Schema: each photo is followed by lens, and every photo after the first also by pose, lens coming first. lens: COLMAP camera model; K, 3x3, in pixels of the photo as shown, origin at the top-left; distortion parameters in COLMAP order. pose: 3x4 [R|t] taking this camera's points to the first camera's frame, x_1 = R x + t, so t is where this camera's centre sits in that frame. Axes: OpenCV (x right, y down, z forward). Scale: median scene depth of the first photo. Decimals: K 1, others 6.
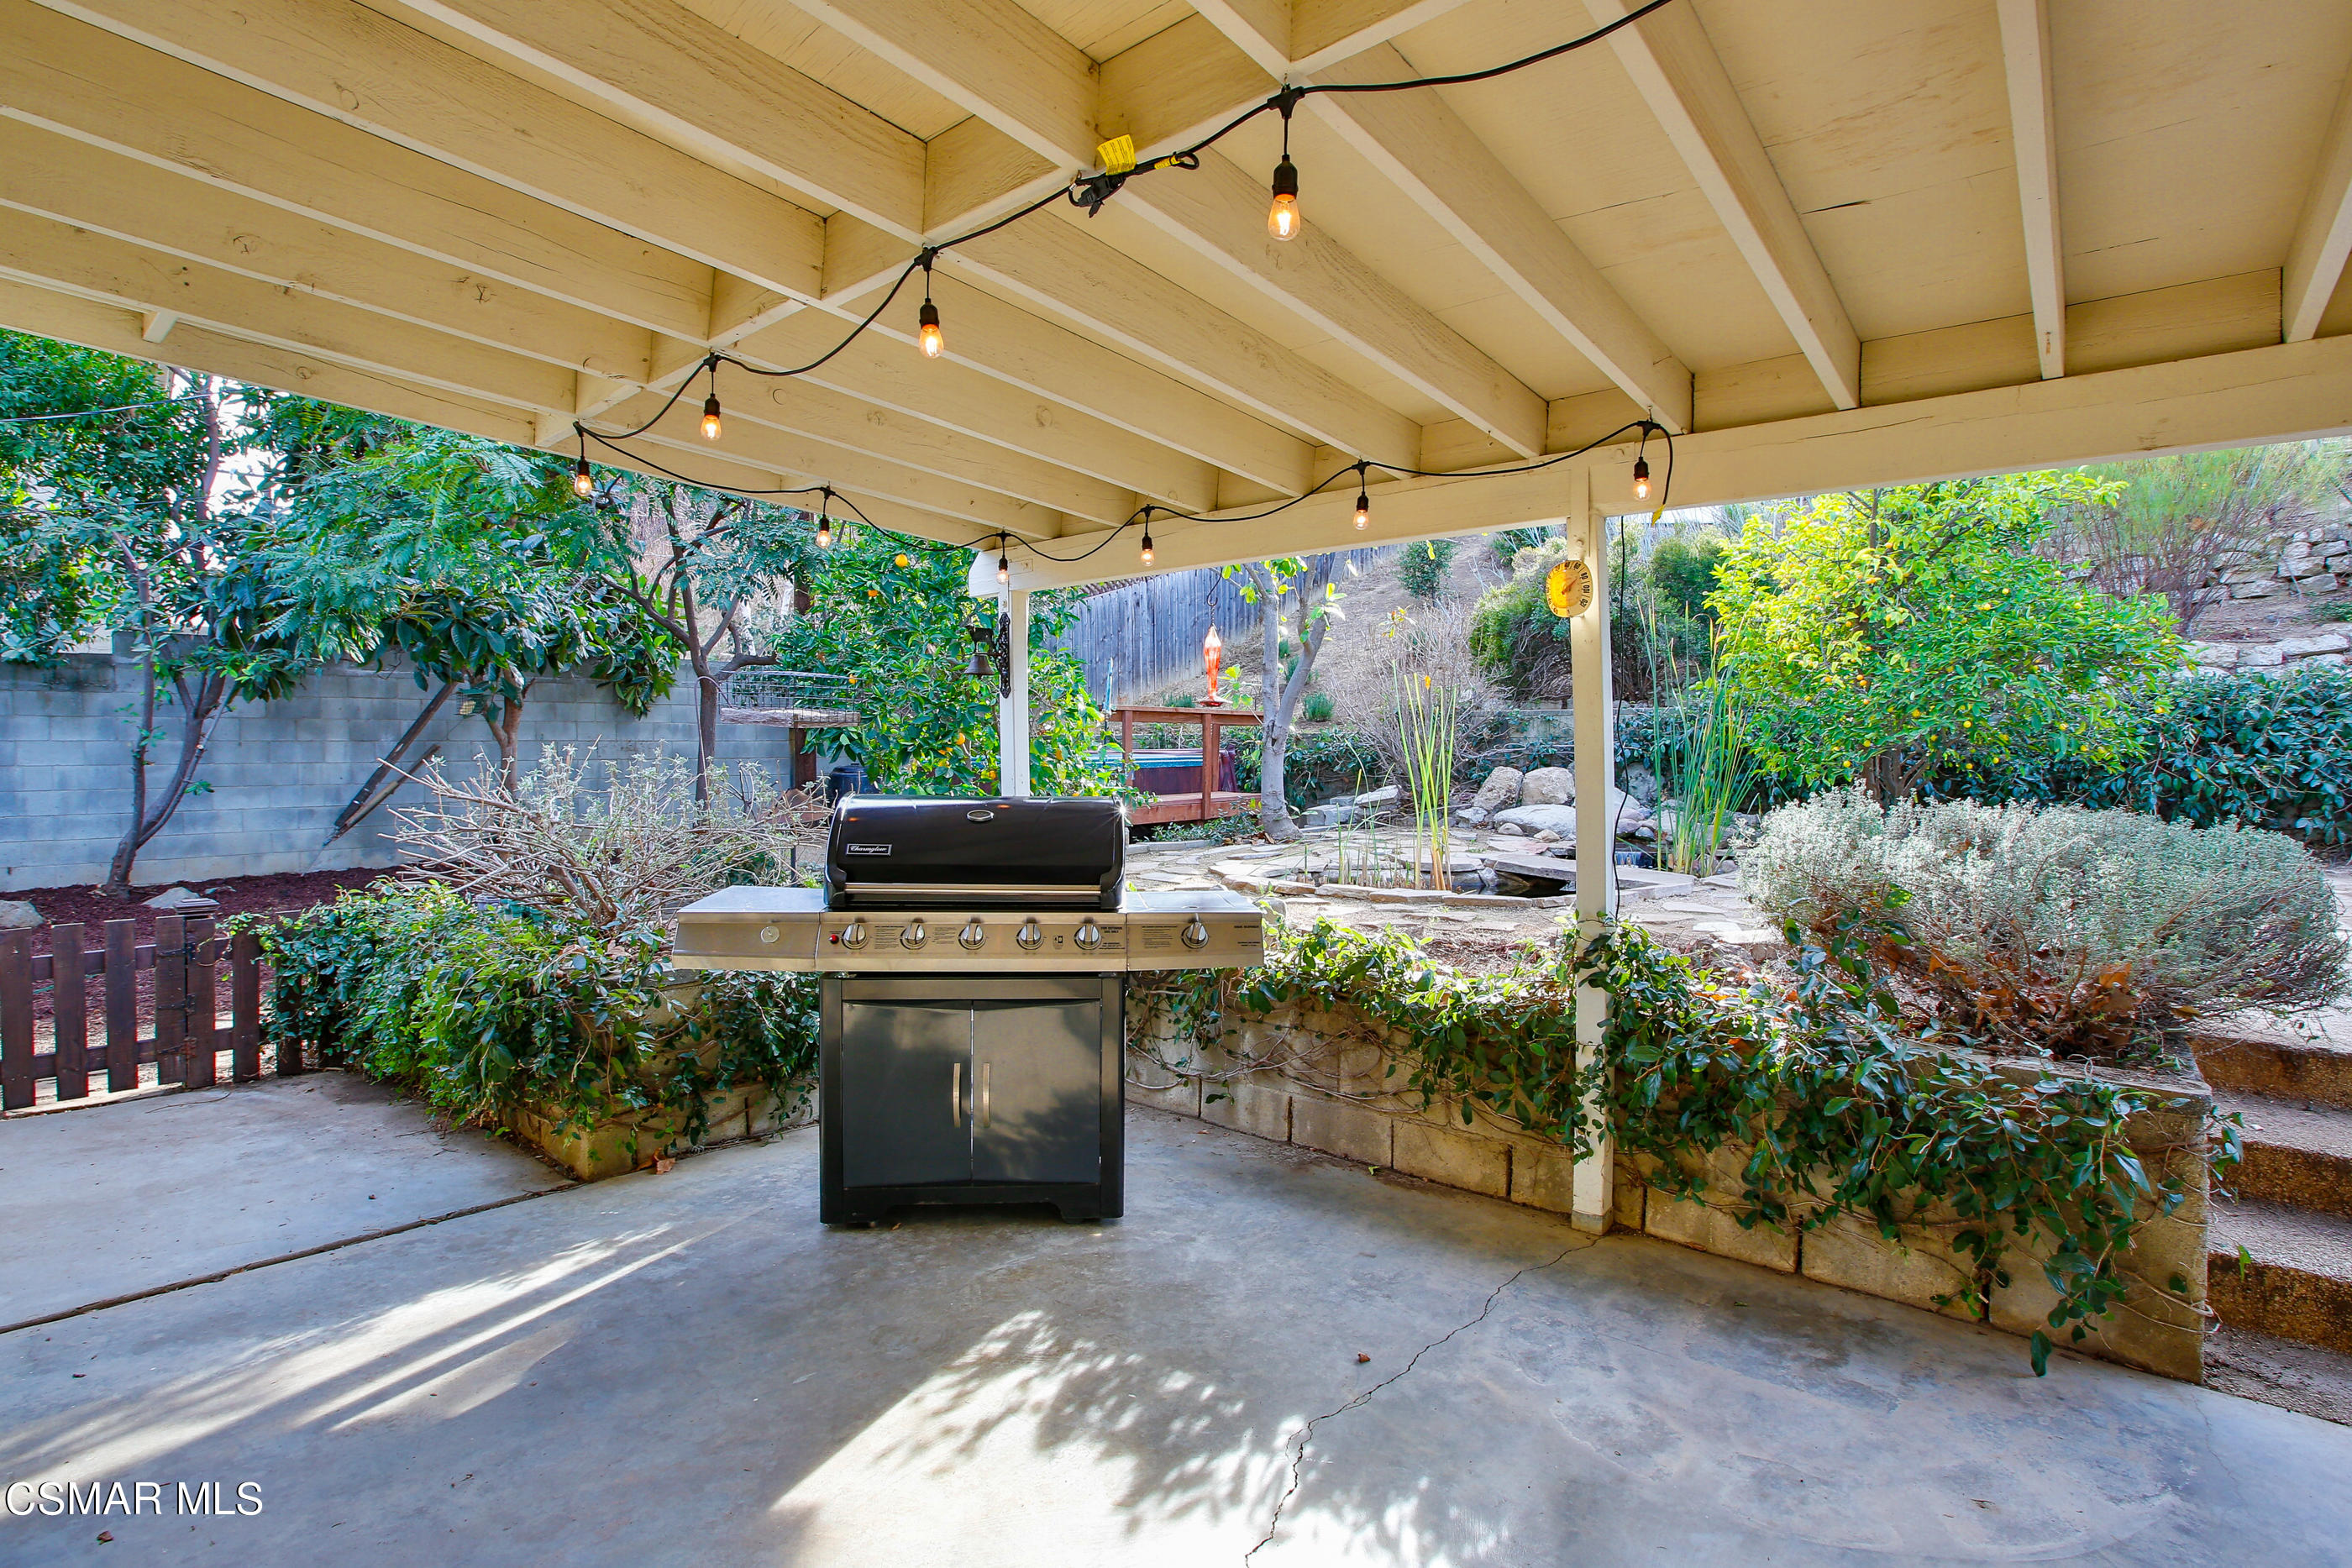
lens RADIAL K [[1126.6, 0, 1179.0], [0, 1126.6, 776.2], [0, 0, 1]] dist [-0.052507, 0.016446]
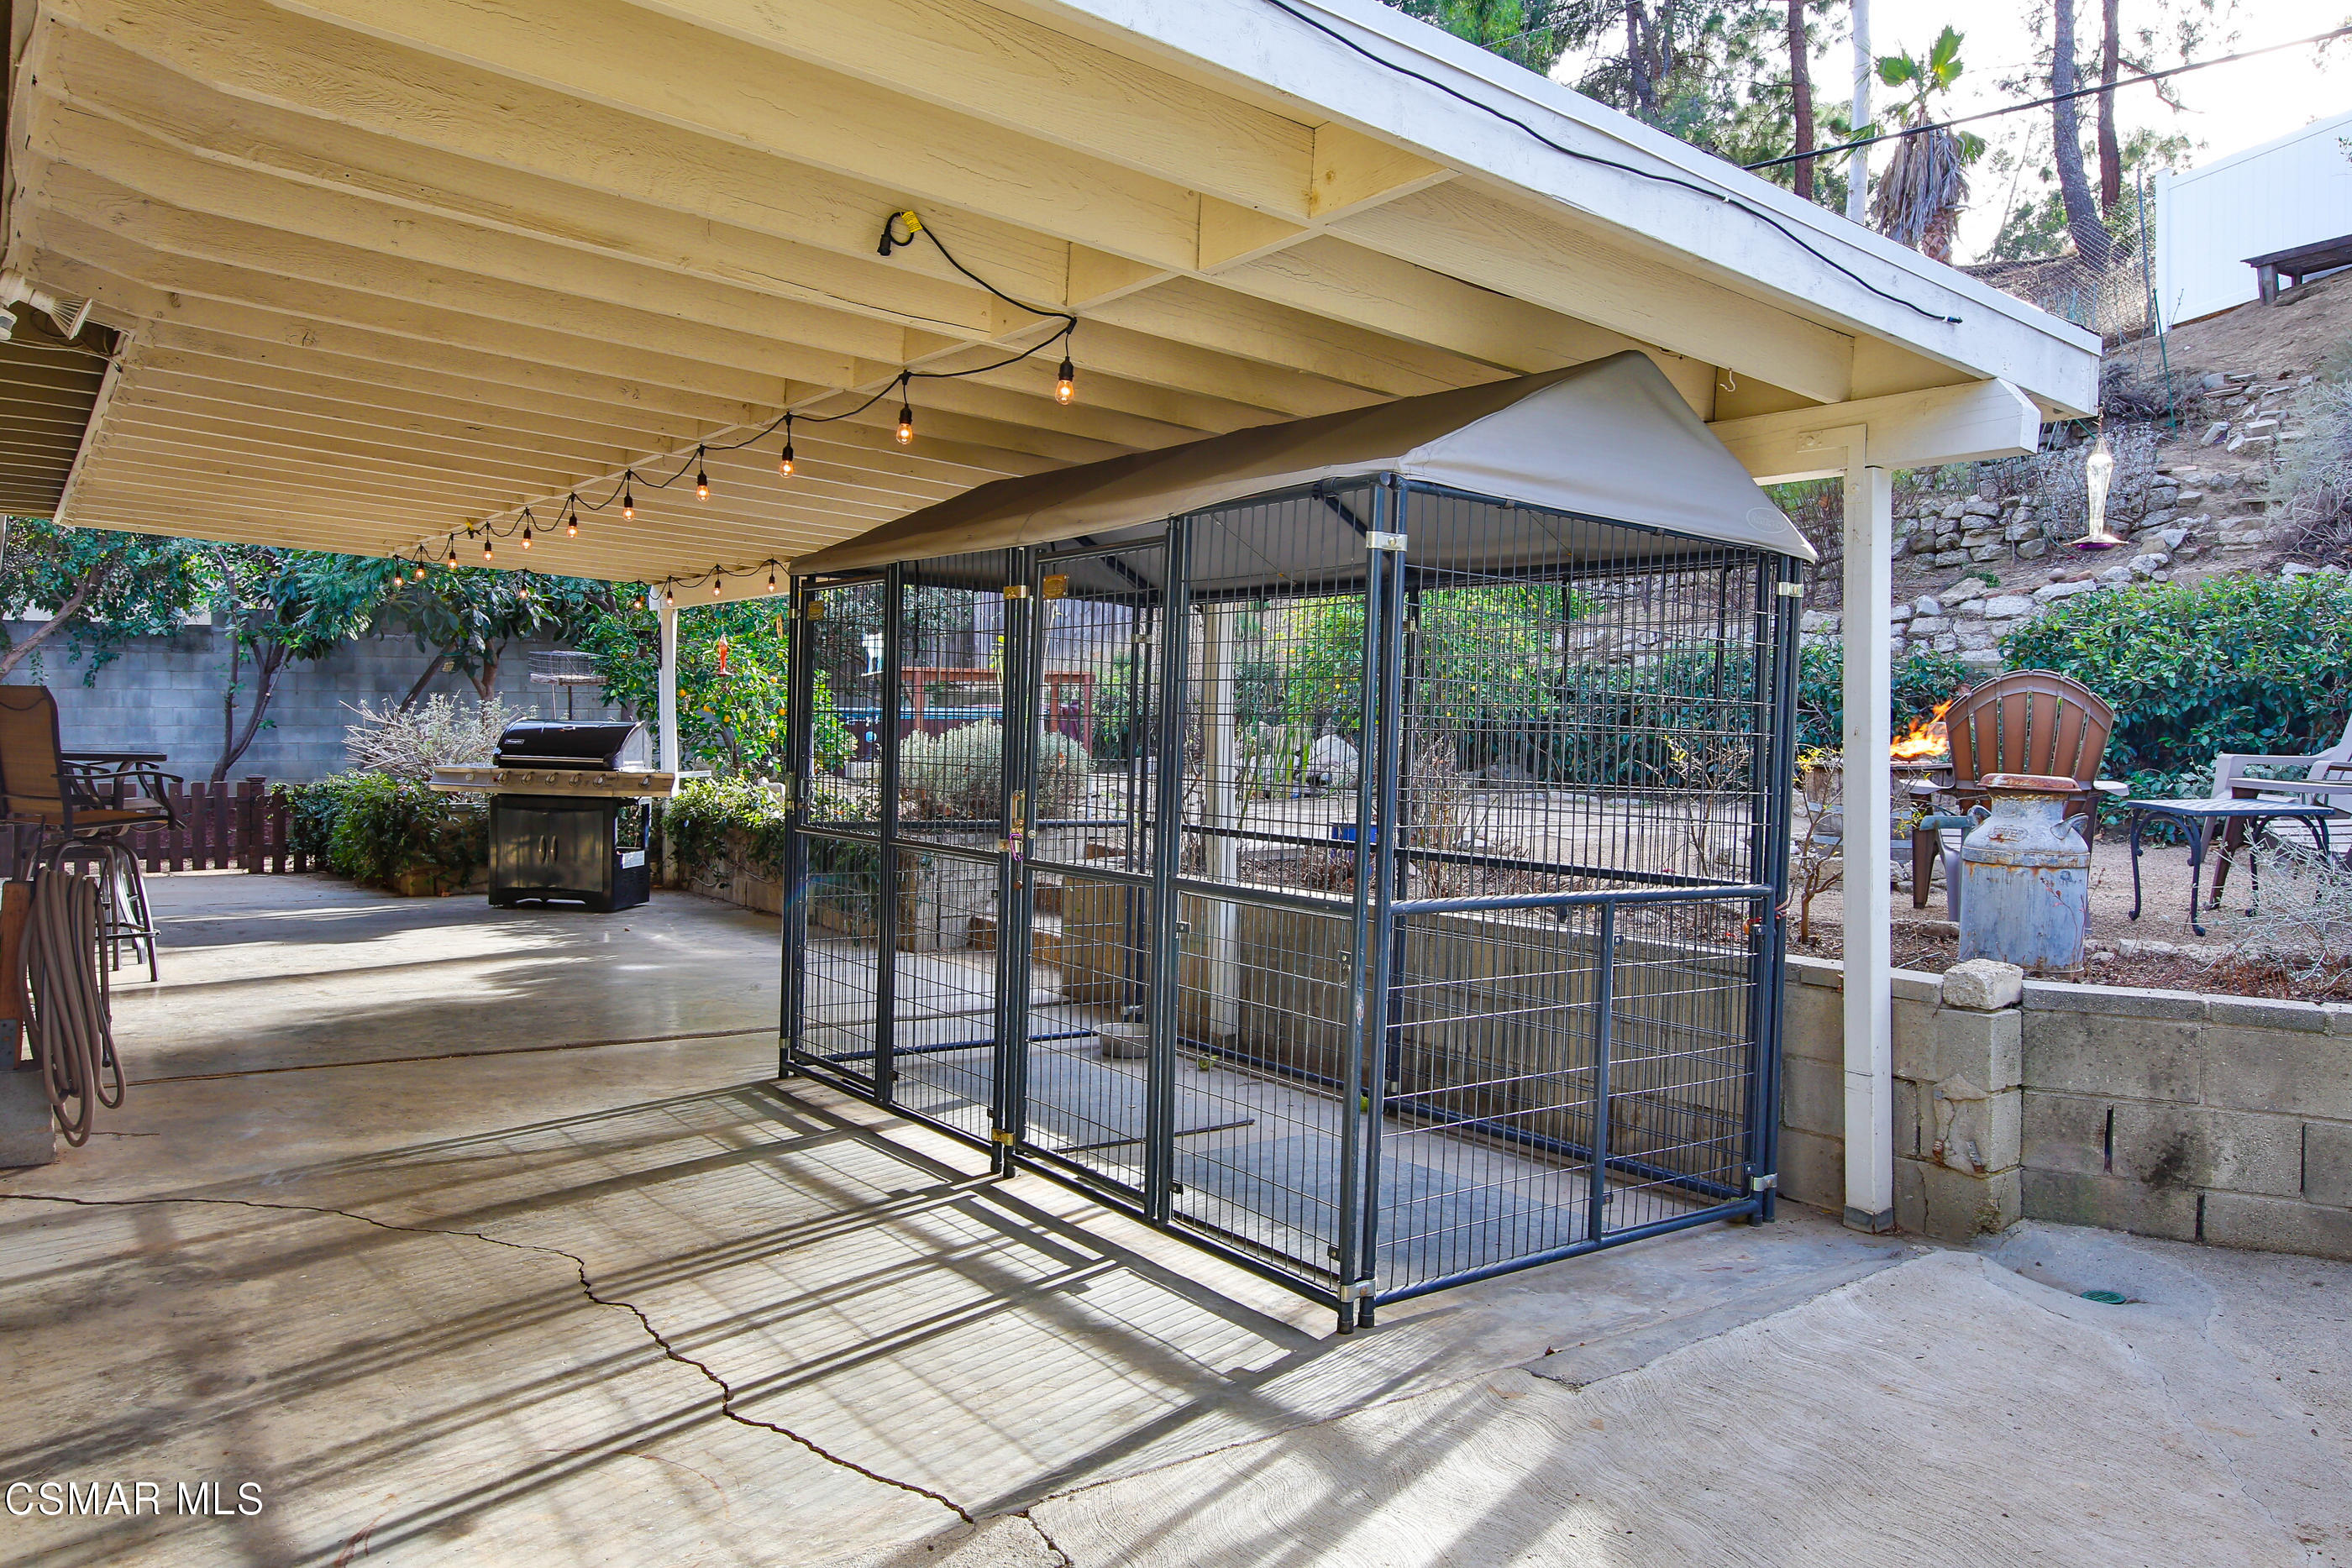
lens RADIAL K [[1627.9, 0, 1172.5], [0, 1627.9, 779.9], [0, 0, 1]] dist [-0.001767, 0.000663]
pose [[0.972174, 0.019391, -0.233458, 0.674109], [-0.015116, 0.999684, 0.020087, 0.021699], [0.233773, -0.015999, 0.972159, -0.709711]]
